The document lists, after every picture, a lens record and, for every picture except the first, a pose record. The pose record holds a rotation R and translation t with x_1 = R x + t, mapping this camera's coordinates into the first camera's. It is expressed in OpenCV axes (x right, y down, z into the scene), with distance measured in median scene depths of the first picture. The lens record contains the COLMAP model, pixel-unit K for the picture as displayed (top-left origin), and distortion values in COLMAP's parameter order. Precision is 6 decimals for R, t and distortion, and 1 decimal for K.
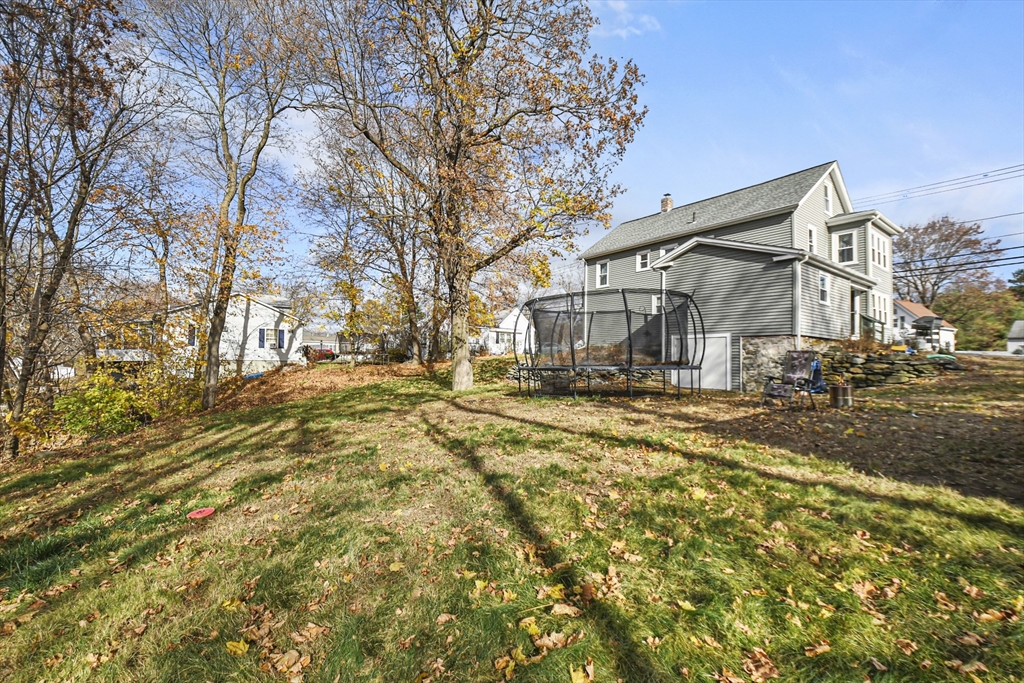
lens RADIAL K [[458.0, 0, 504.2], [0, 458.0, 345.9], [0, 0, 1]] dist [0.021591, -0.018070]
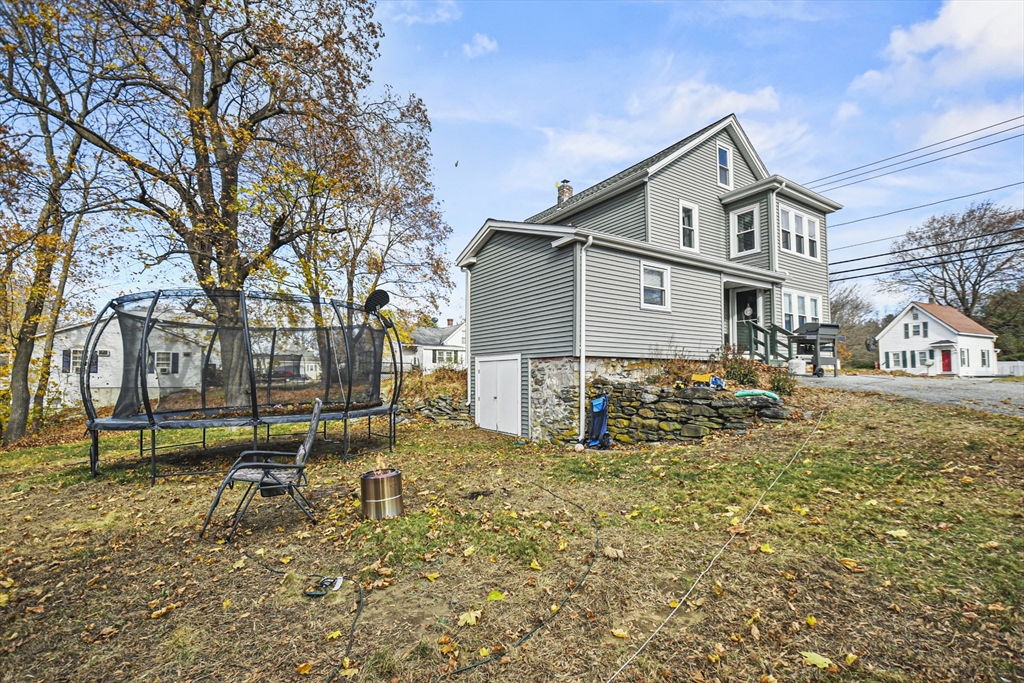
lens RADIAL K [[447.1, 0, 511.2], [0, 447.1, 364.5], [0, 0, 1]] dist [0.016432, -0.015906]
pose [[0.995182, -0.015302, -0.096842, 0.486779], [0.016279, 0.999824, 0.009302, -0.016587], [0.096683, -0.010834, 0.995256, 0.284441]]
